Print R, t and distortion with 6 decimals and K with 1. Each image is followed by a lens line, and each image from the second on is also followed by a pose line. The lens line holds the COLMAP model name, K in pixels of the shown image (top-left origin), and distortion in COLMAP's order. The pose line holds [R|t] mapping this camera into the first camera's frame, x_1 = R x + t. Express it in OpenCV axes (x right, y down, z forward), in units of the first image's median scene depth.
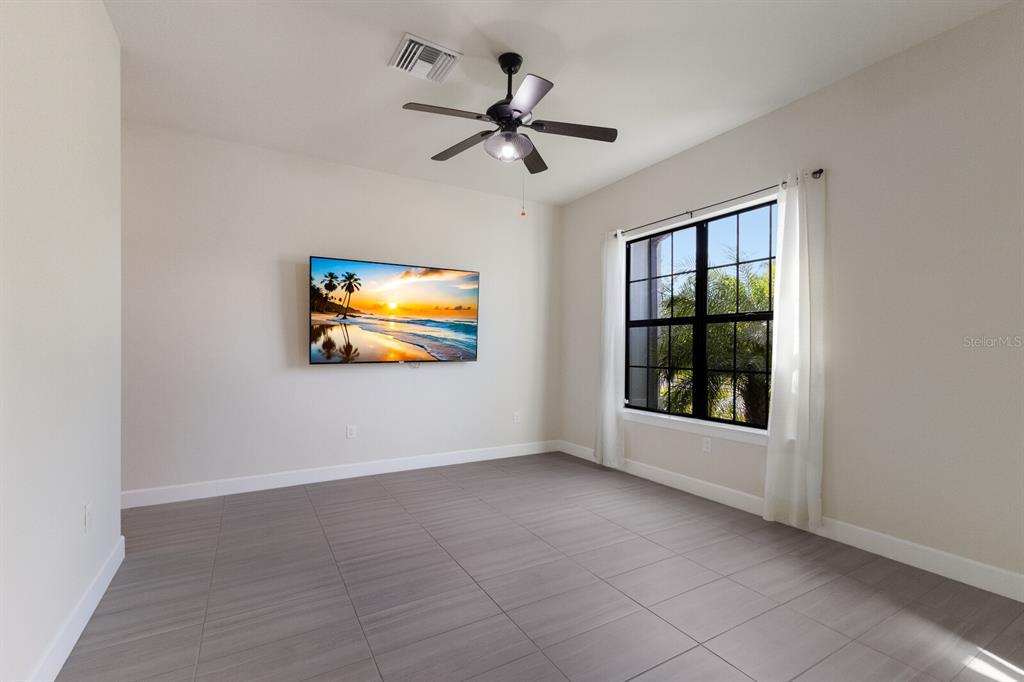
lens RADIAL K [[452.2, 0, 509.1], [0, 452.2, 341.2], [0, 0, 1]] dist [0.010232, -0.002244]
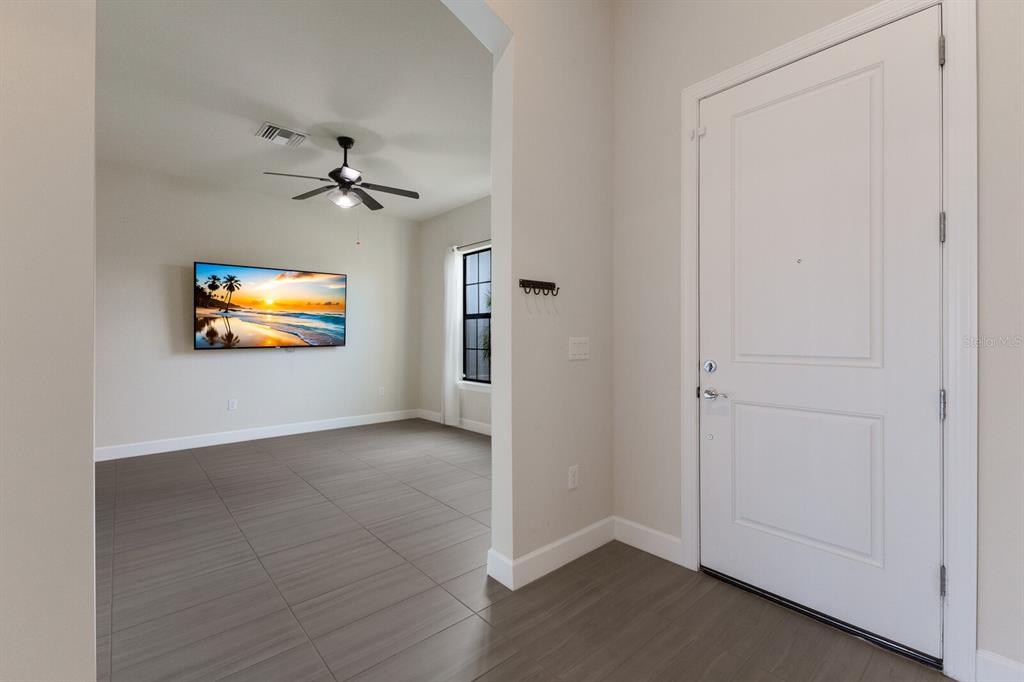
lens RADIAL K [[452.2, 0, 512.8], [0, 452.2, 327.4], [0, 0, 1]] dist [0.010232, -0.002244]
pose [[0.981773, -0.002045, 0.190046, 0.156971], [0.002678, 0.999992, -0.003075, -0.002680], [-0.190038, 0.003528, 0.981770, -0.338193]]
